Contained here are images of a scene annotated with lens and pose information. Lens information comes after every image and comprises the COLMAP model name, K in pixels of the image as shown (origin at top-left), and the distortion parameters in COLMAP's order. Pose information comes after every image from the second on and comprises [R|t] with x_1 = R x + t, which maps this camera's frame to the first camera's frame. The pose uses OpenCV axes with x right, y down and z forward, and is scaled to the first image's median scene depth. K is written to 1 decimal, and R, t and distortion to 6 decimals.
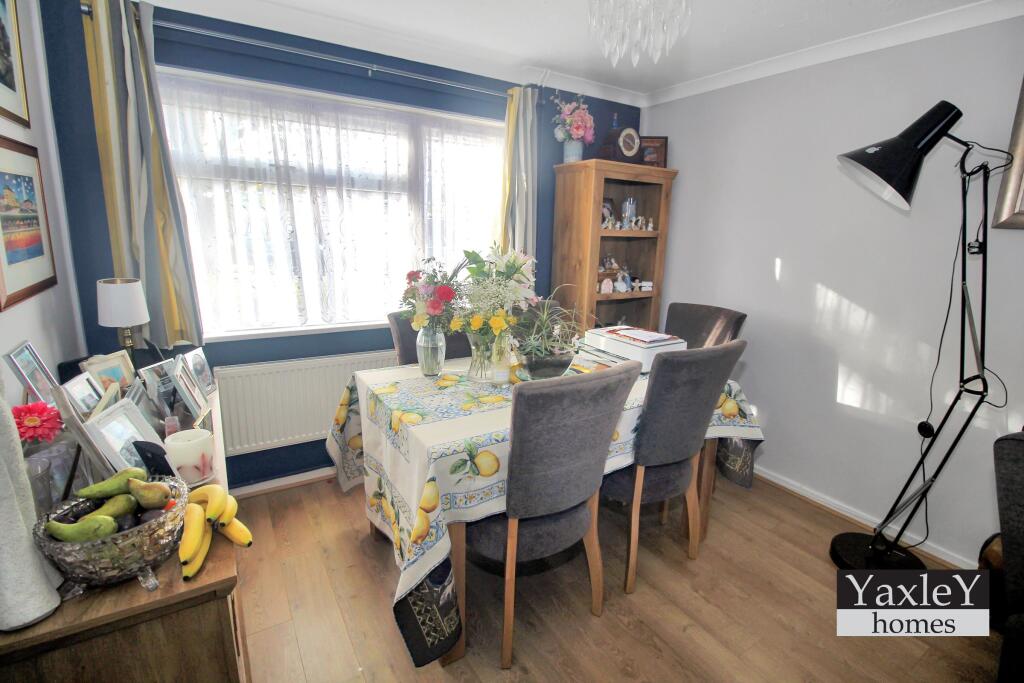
lens RADIAL K [[479.1, 0, 510.7], [0, 479.1, 337.3], [0, 0, 1]] dist [-0.006015, -0.001351]
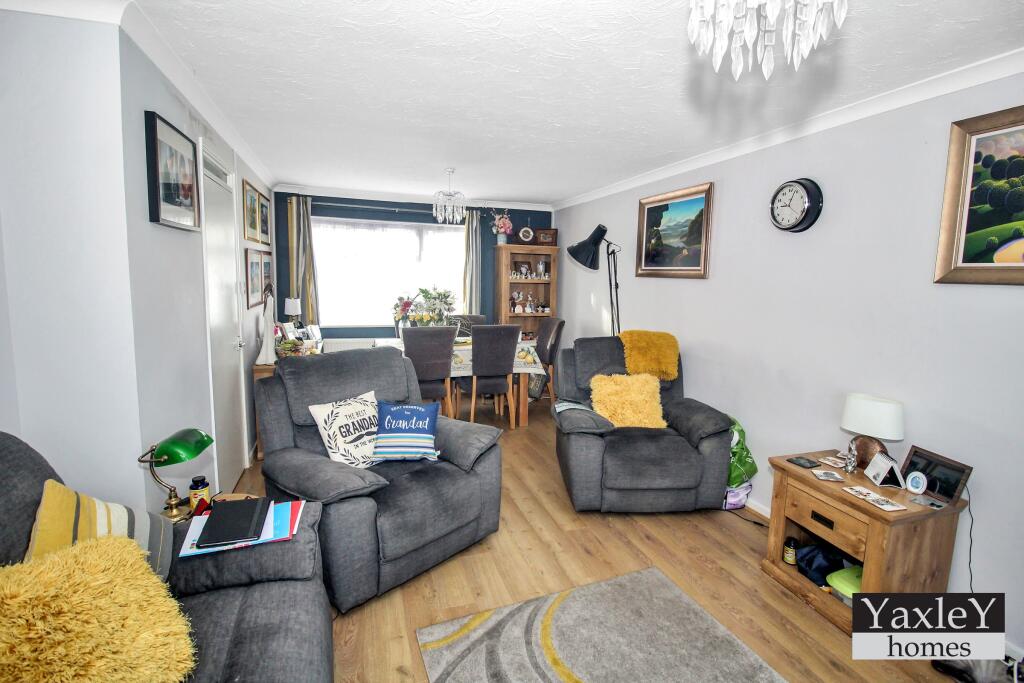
lens RADIAL K [[479.1, 0, 512.0], [0, 479.1, 342.4], [0, 0, 1]] dist [-0.006015, -0.001351]
pose [[0.974533, 0.023941, -0.222963, 0.699772], [-0.043968, 0.995385, -0.085296, 0.212217], [0.219892, 0.092927, 0.971088, -0.932708]]
